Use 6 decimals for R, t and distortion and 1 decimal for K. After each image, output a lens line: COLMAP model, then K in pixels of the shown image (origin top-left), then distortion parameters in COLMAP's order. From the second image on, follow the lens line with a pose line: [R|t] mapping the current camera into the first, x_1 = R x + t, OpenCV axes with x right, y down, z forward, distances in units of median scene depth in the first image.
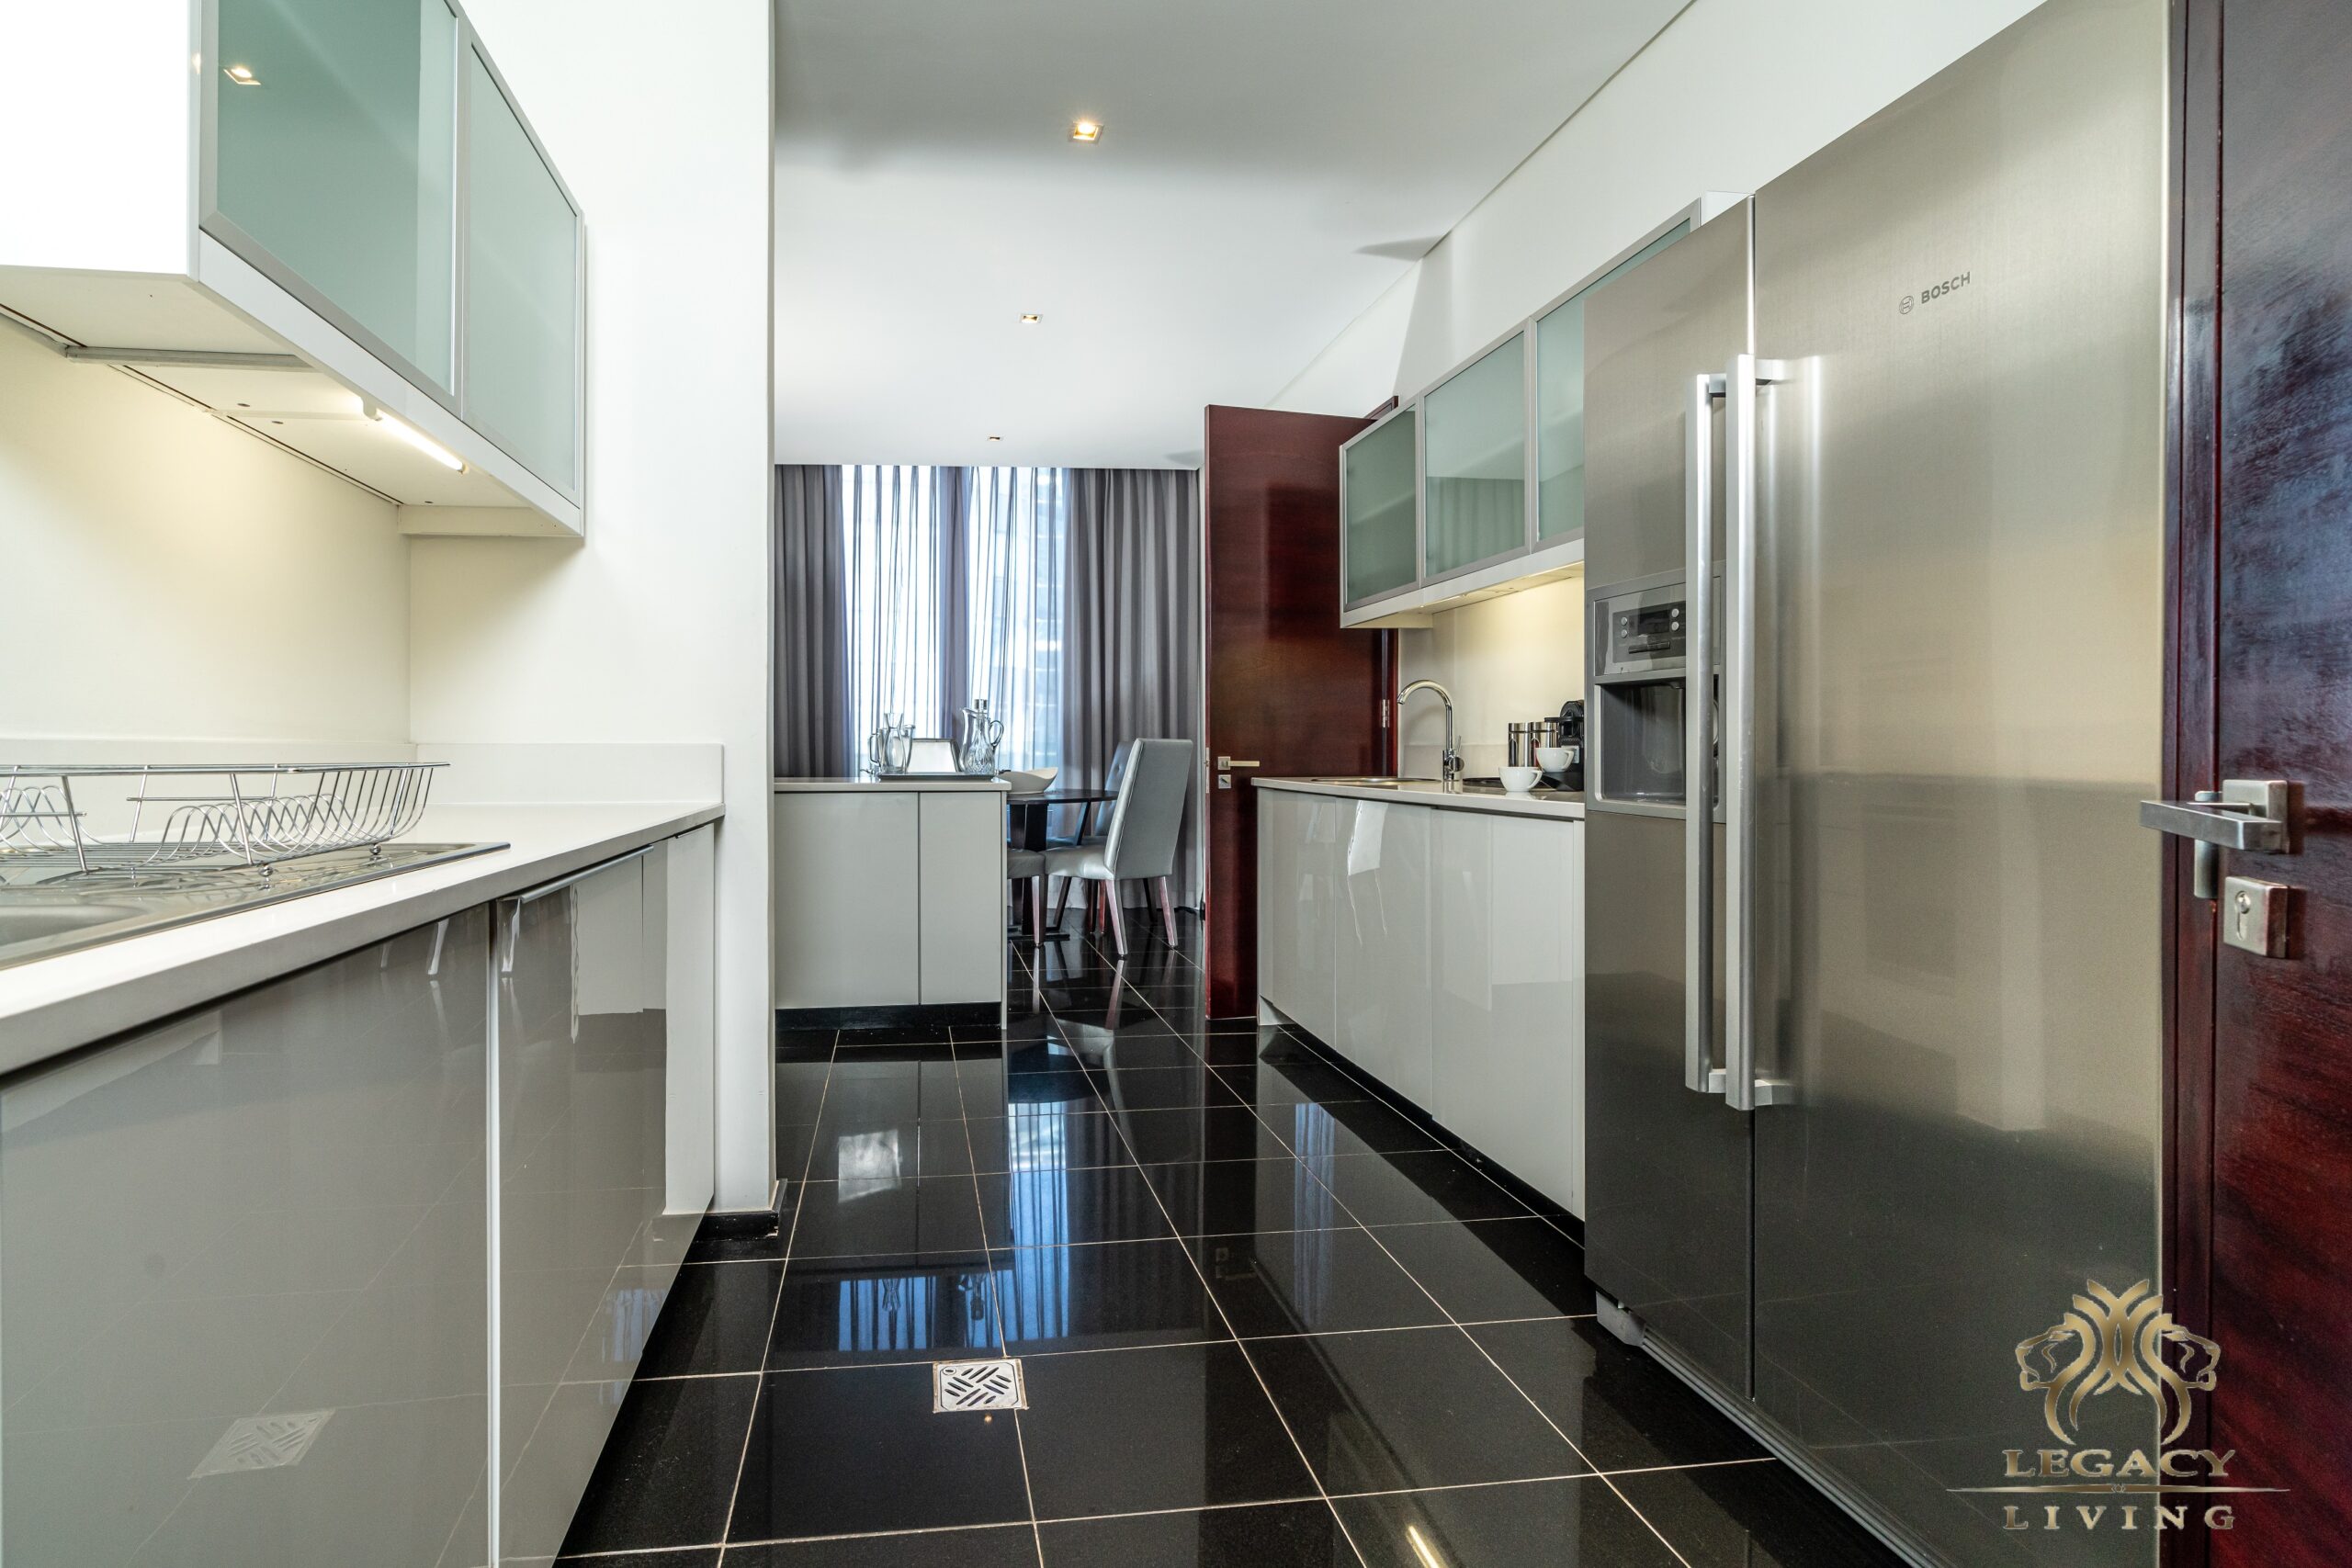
lens RADIAL K [[1156.6, 0, 1148.8], [0, 1156.6, 745.5], [0, 0, 1]] dist [-0.004370, -0.000603]
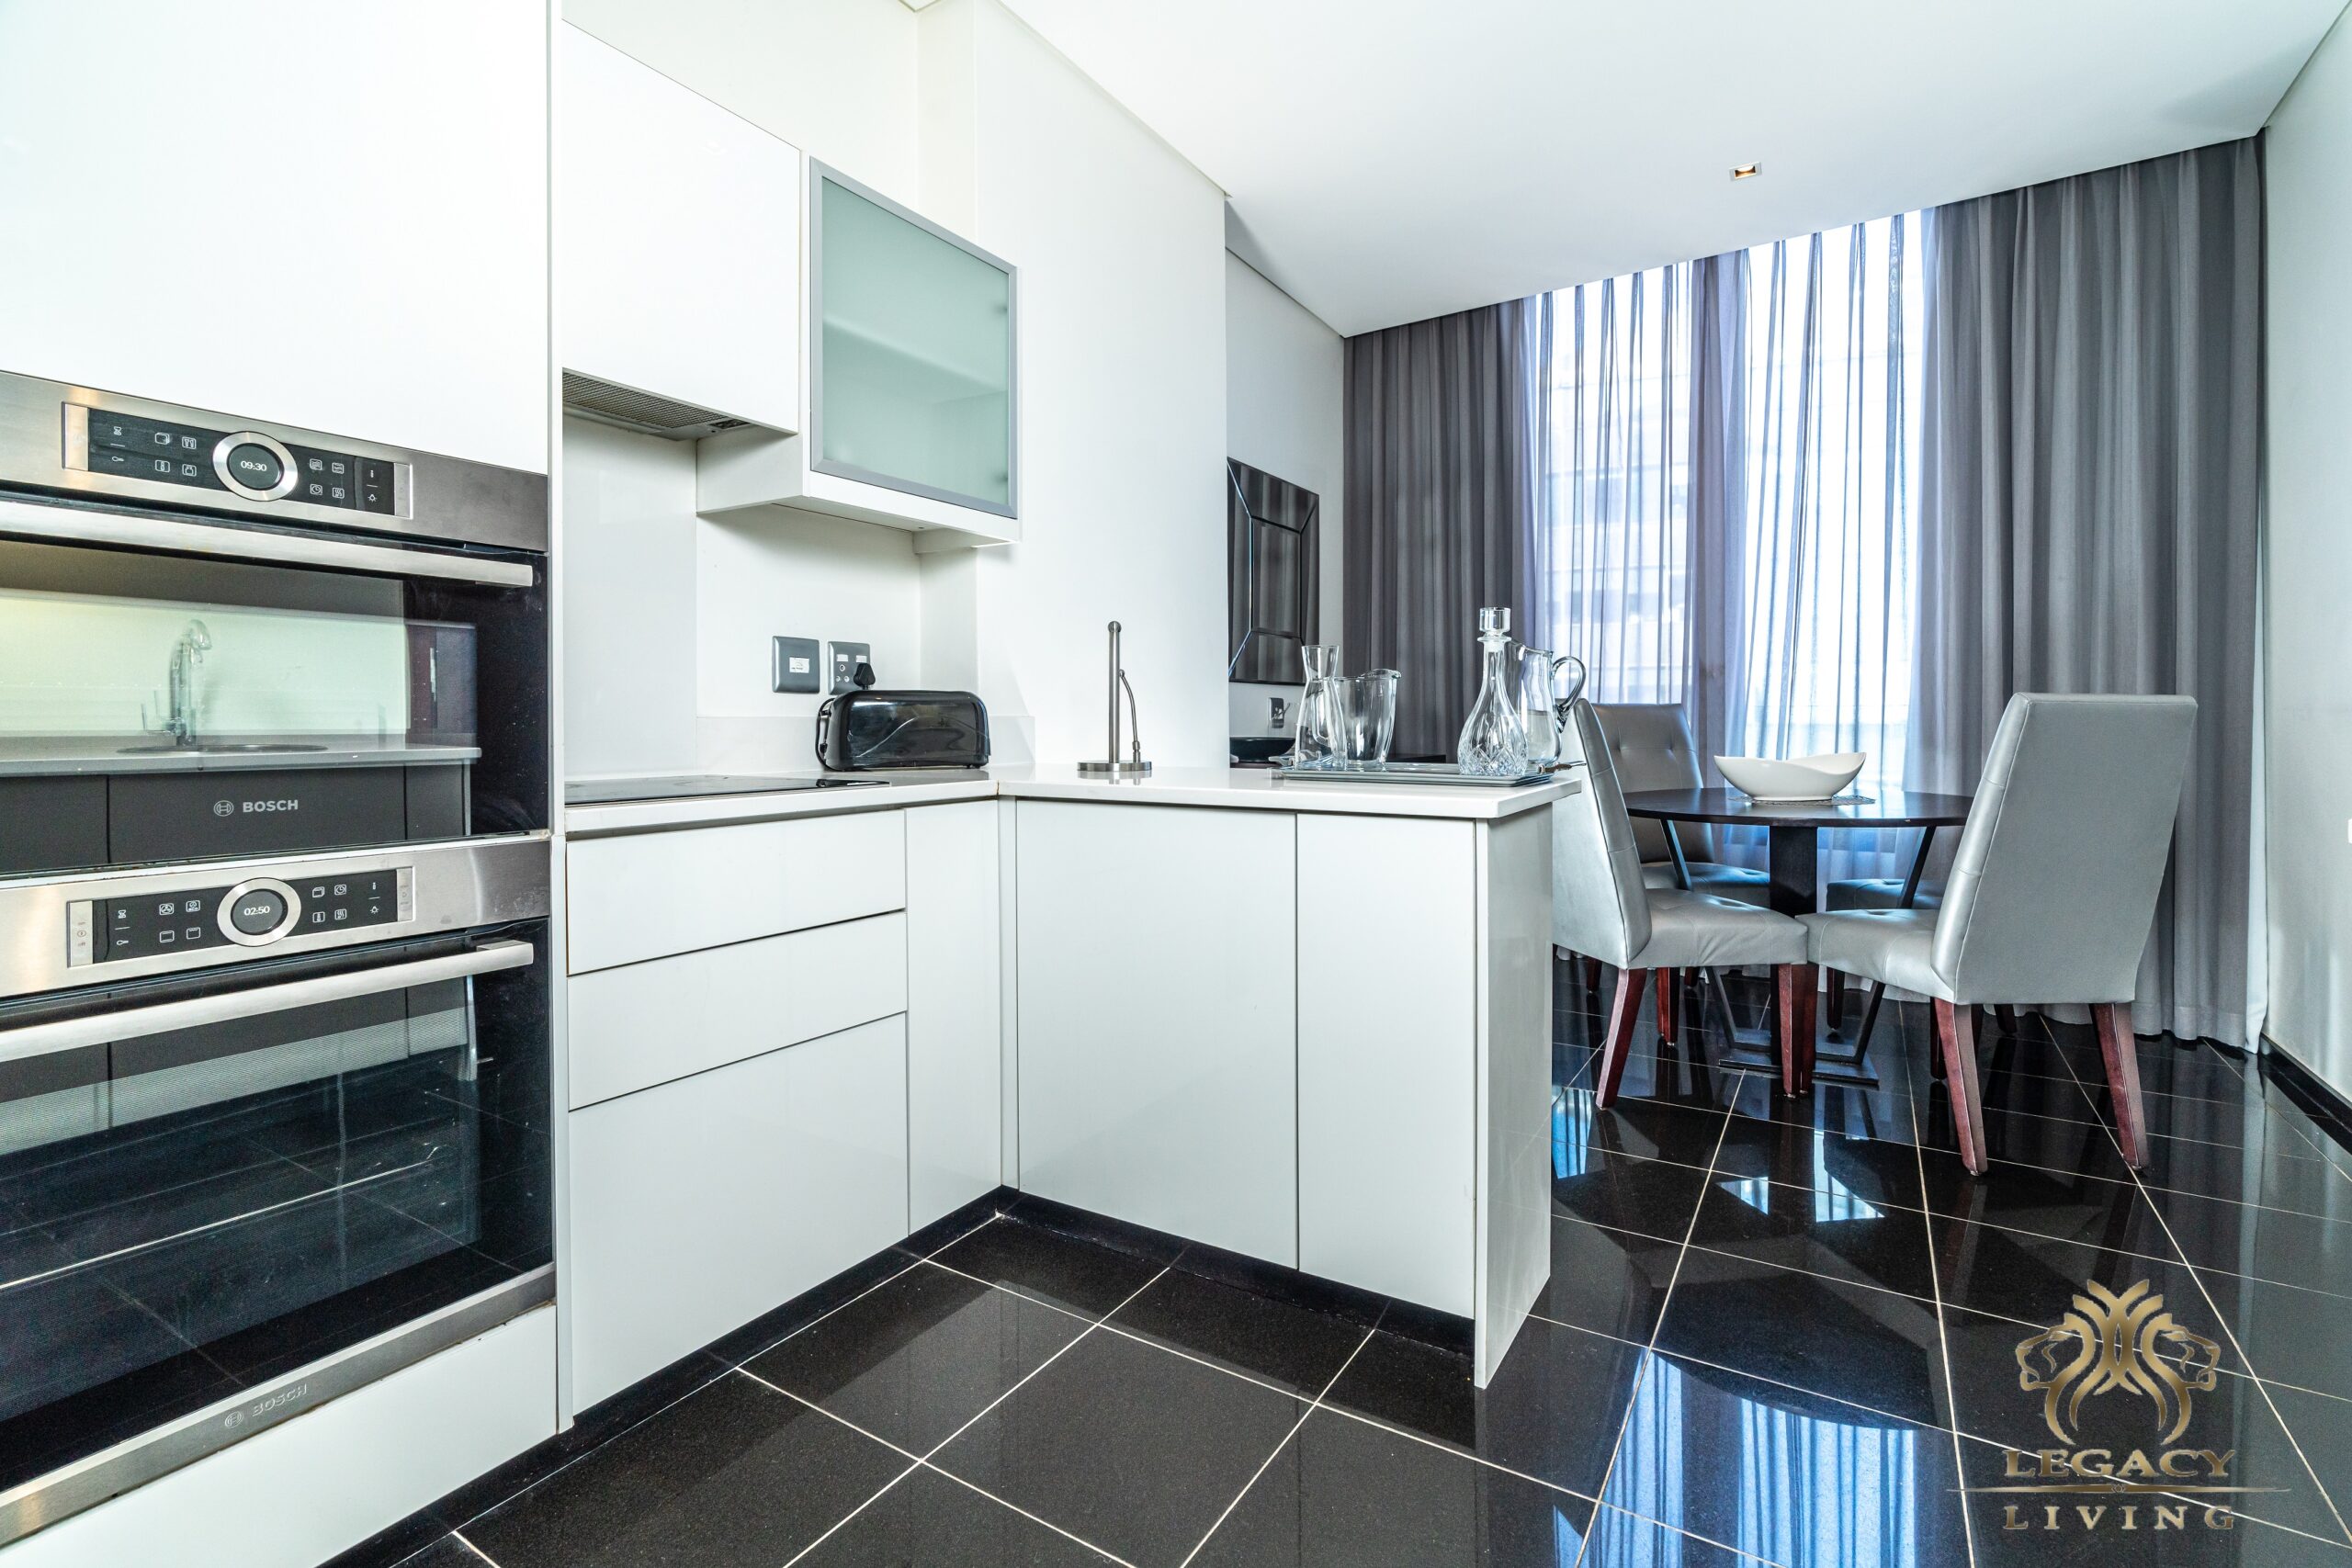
lens RADIAL K [[1156.6, 0, 1148.8], [0, 1156.6, 745.5], [0, 0, 1]] dist [-0.004370, -0.000603]
pose [[0.730618, 0.017114, -0.682572, 0.045597], [-0.005821, 0.999806, 0.018836, 0.007461], [0.682761, -0.009789, 0.730576, 0.440382]]
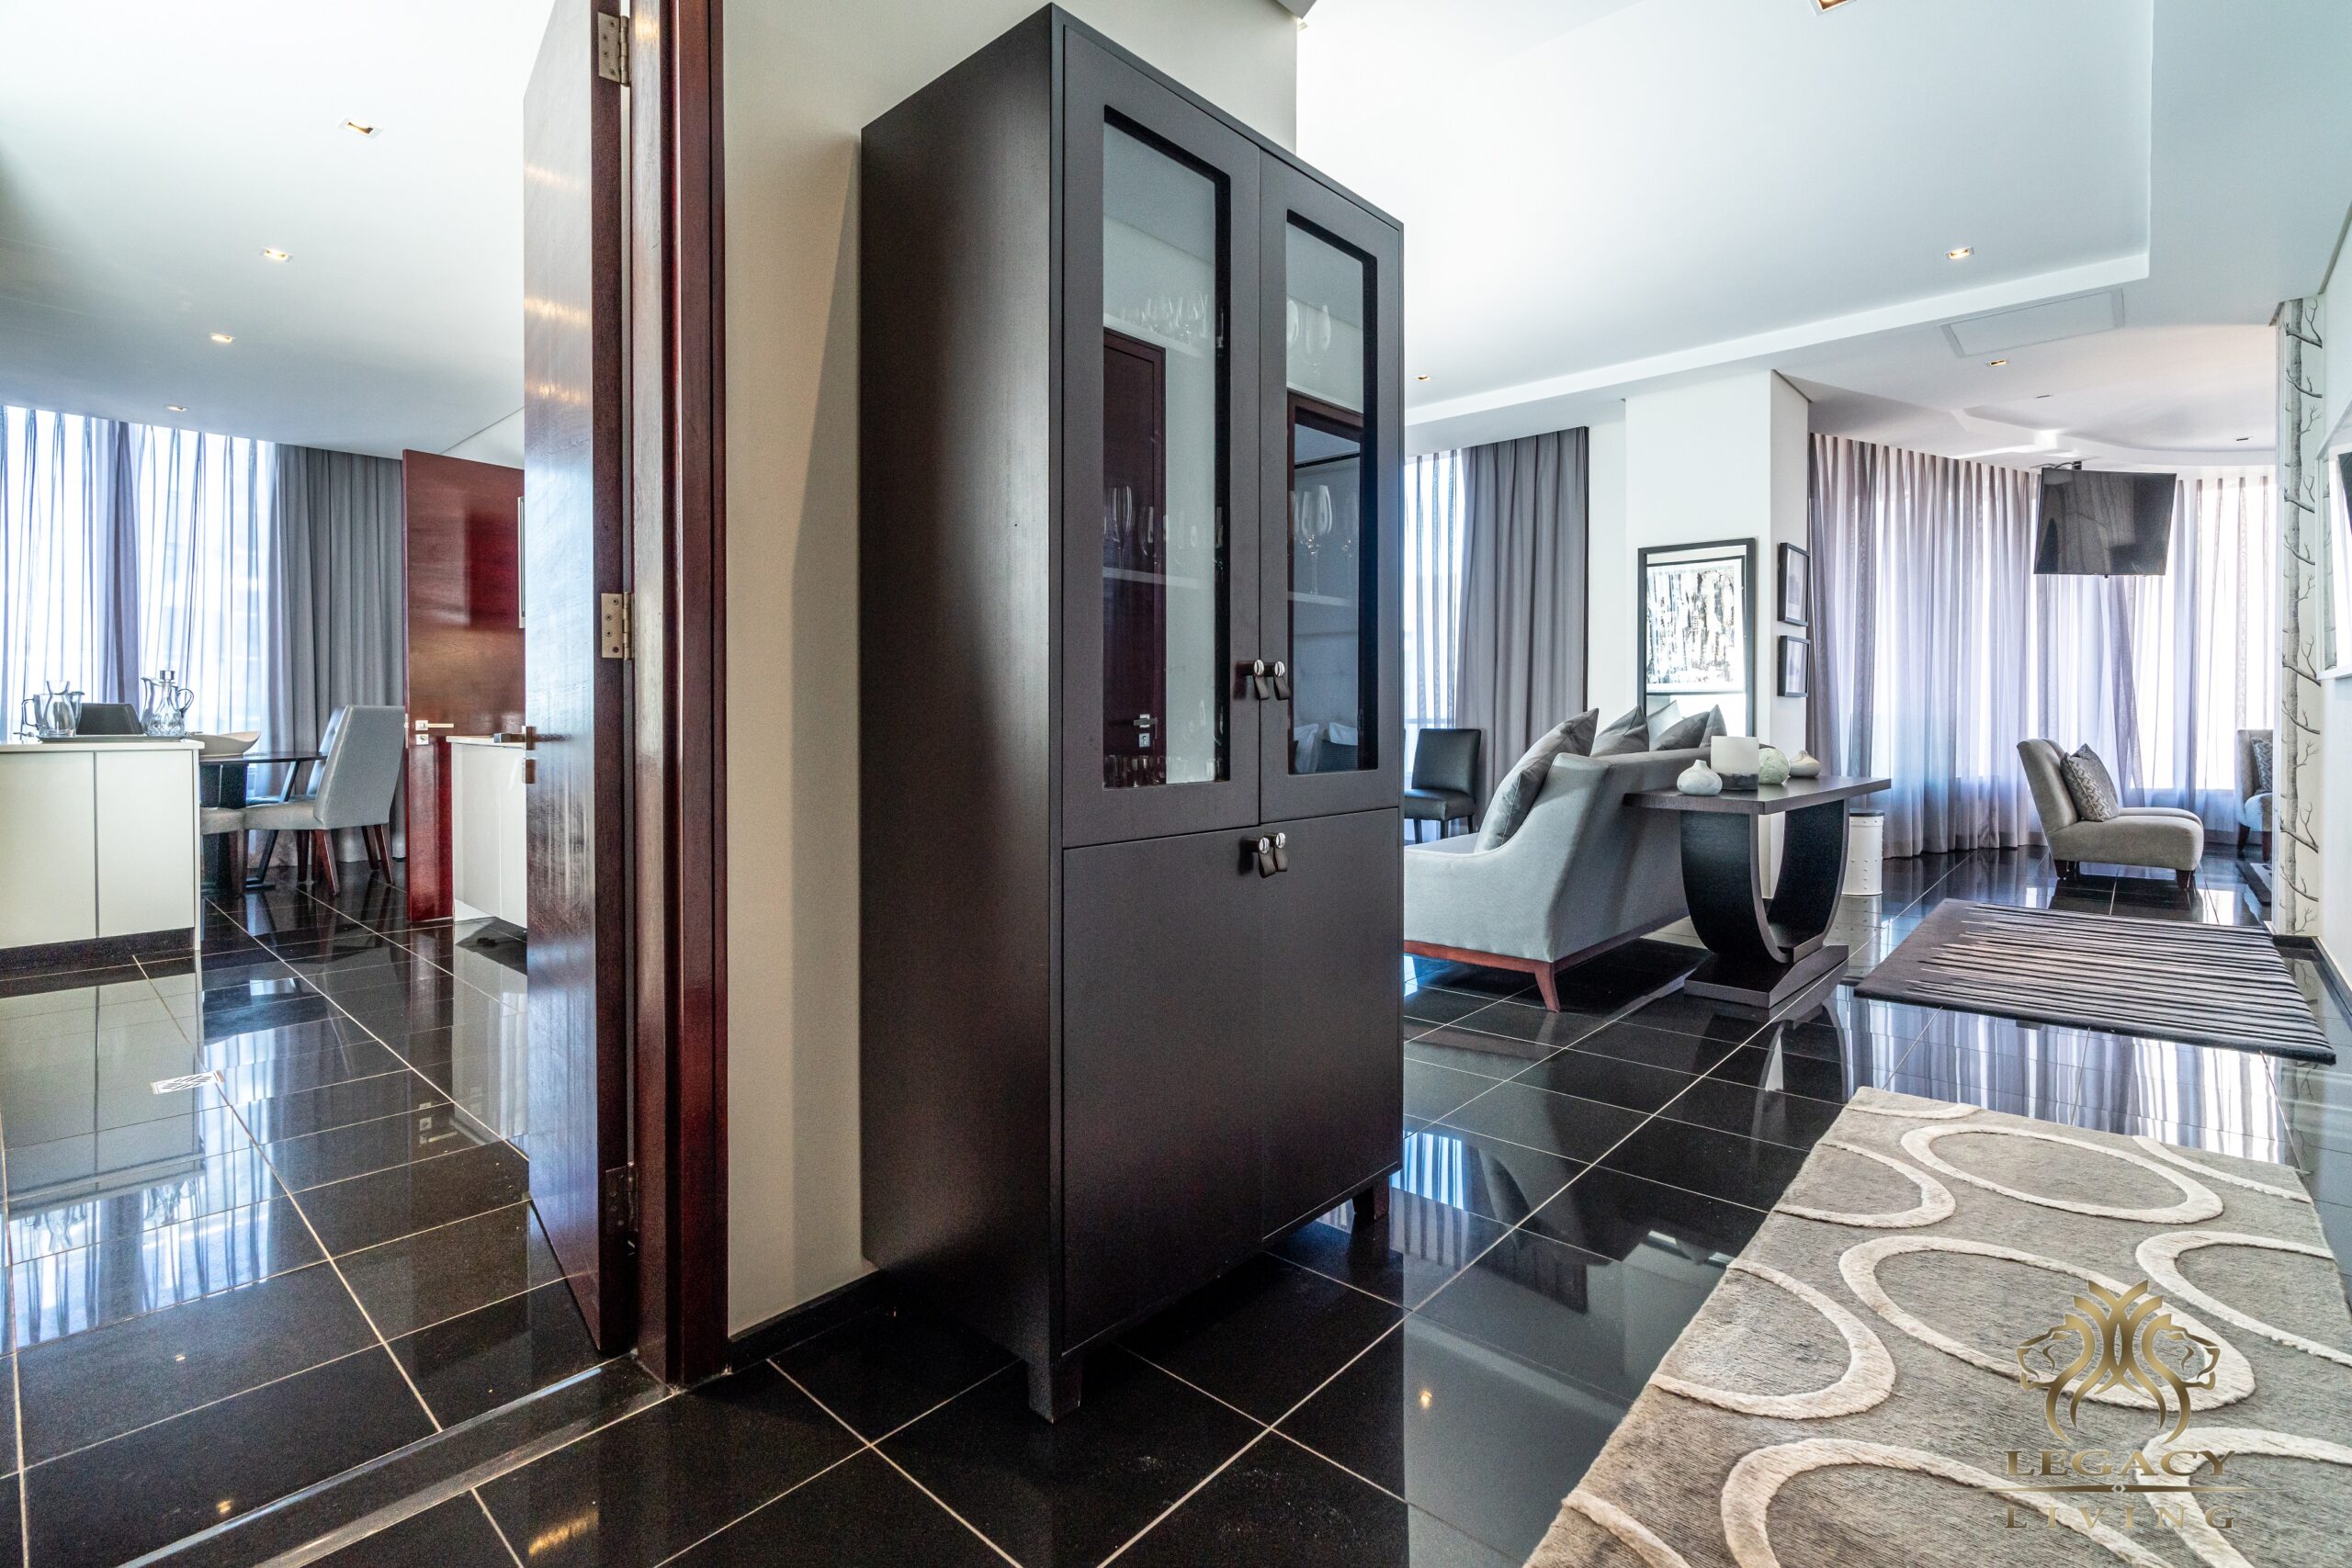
lens RADIAL K [[1071.6, 0, 1181.4], [0, 1071.6, 719.9], [0, 0, 1]] dist [0.001668, 0.000175]
pose [[0.812058, -0.000673, 0.583577, 0.036394], [-0.005175, 0.999952, 0.008354, -0.003904], [-0.583554, -0.009804, 0.812015, -0.335076]]
